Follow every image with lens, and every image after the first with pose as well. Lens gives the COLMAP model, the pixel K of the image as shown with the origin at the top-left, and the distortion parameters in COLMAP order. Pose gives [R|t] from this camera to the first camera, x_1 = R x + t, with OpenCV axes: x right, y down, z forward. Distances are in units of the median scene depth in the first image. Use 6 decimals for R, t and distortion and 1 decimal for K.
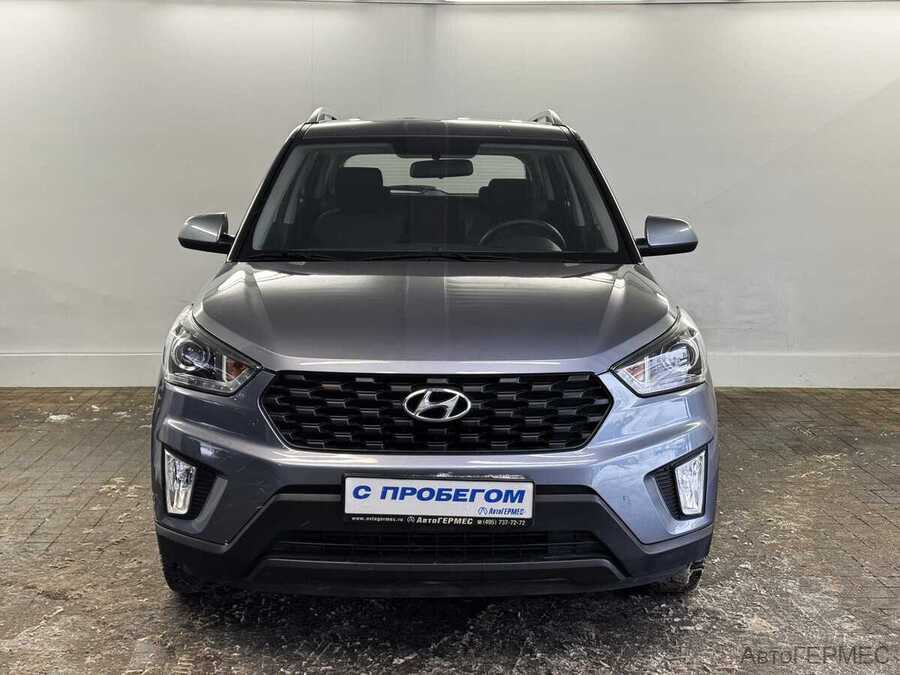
lens RADIAL K [[1251.3, 0, 450.6], [0, 1251.3, 334.0], [0, 0, 1]] dist [0.041031, 0.000000]
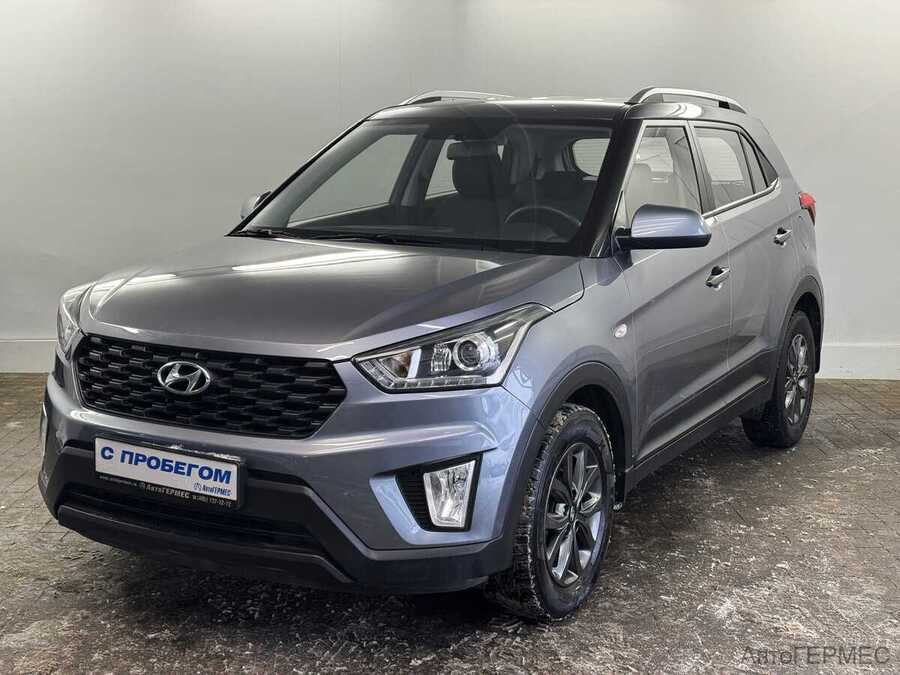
lens RADIAL K [[1251.3, 0, 450.3], [0, 1251.3, 341.0], [0, 0, 1]] dist [0.041031, 0.000000]
pose [[0.867190, 0.078483, -0.491753, 0.683406], [-0.073039, 0.996869, 0.030298, -0.019657], [0.492591, 0.009643, 0.870207, 0.227353]]
